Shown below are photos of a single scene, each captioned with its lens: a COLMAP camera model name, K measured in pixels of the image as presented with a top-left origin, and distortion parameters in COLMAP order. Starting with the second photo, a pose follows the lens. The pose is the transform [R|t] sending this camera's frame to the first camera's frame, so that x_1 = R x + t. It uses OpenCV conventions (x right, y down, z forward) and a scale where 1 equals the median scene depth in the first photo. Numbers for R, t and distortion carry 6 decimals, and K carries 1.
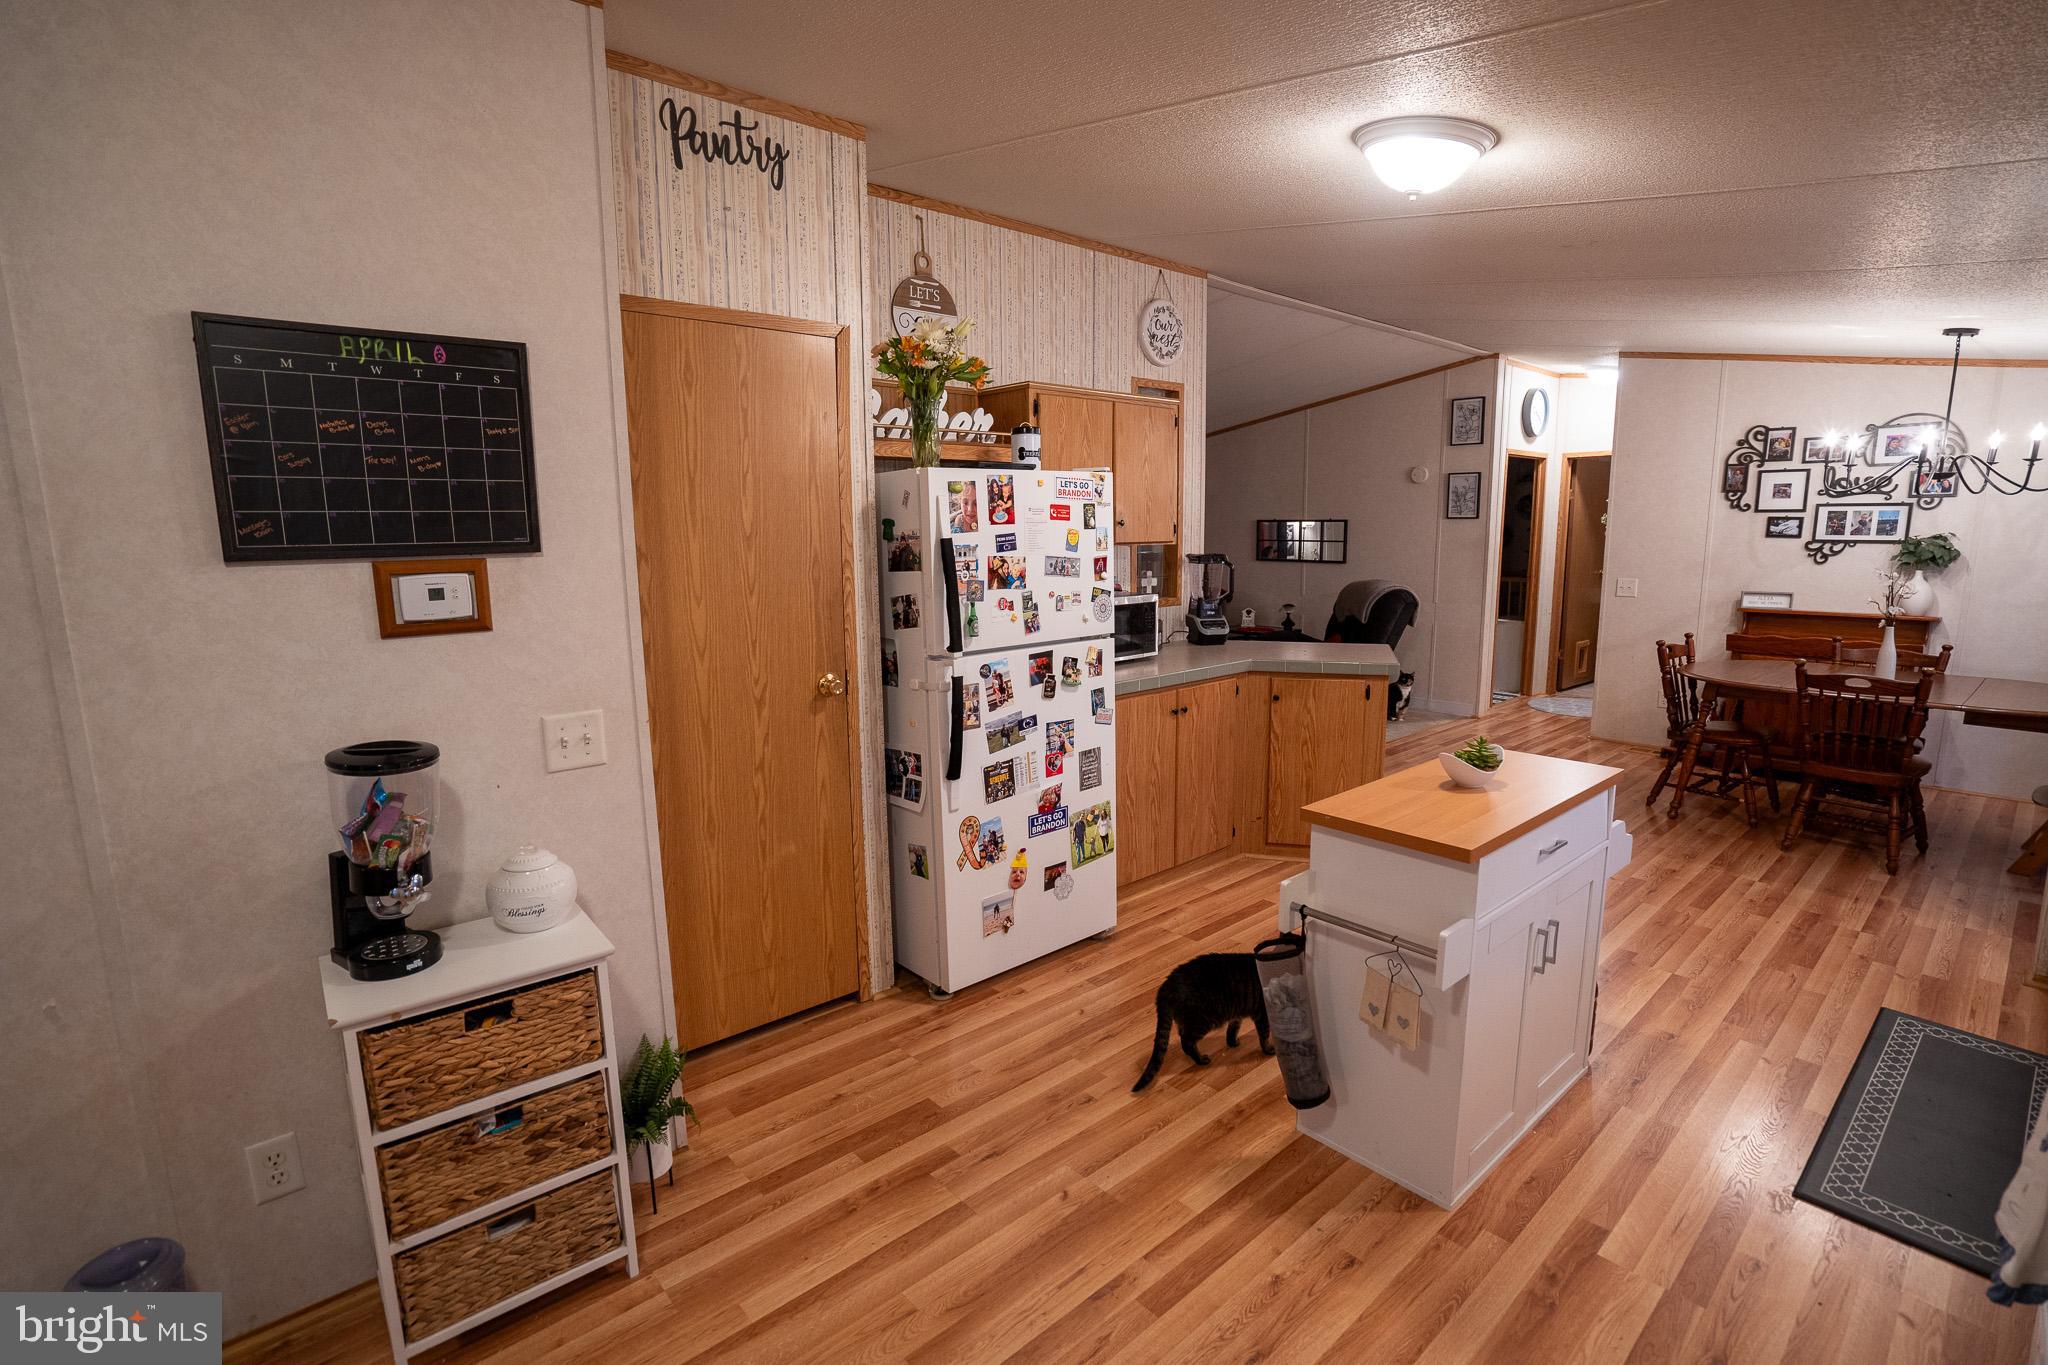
lens RADIAL K [[946.2, 0, 1031.0], [0, 946.2, 687.2], [0, 0, 1]] dist [-0.055192, 0.016410]
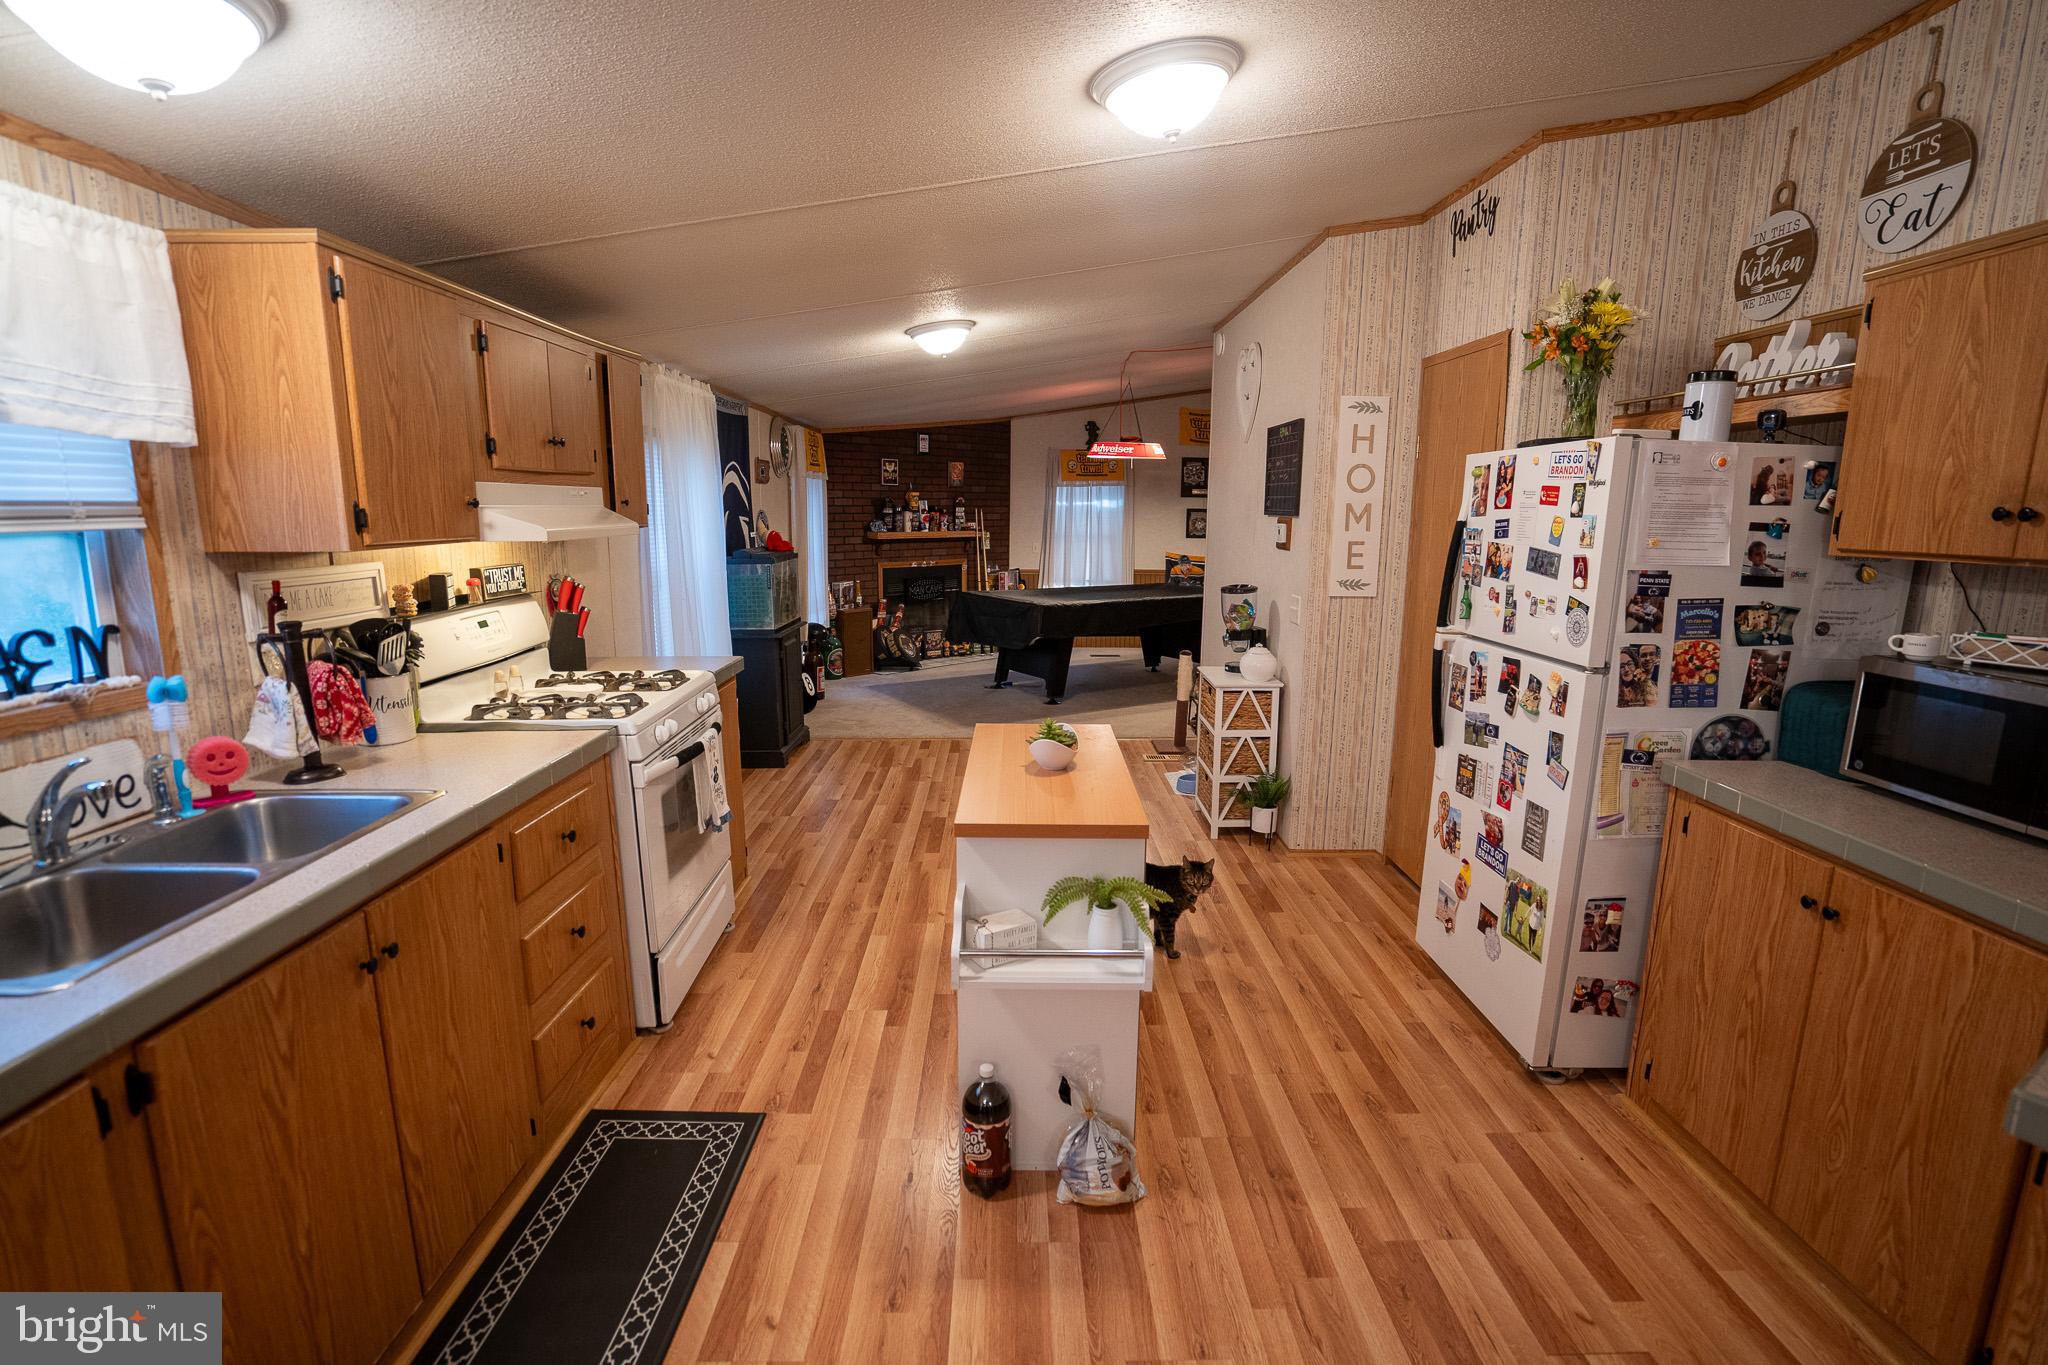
lens RADIAL K [[946.2, 0, 1031.0], [0, 946.2, 687.2], [0, 0, 1]] dist [-0.055192, 0.016410]
pose [[-0.648429, 0.152053, -0.745935, 0.849484], [-0.124055, 0.945648, 0.300601, -0.194206], [0.751099, 0.287455, -0.594322, 1.077743]]
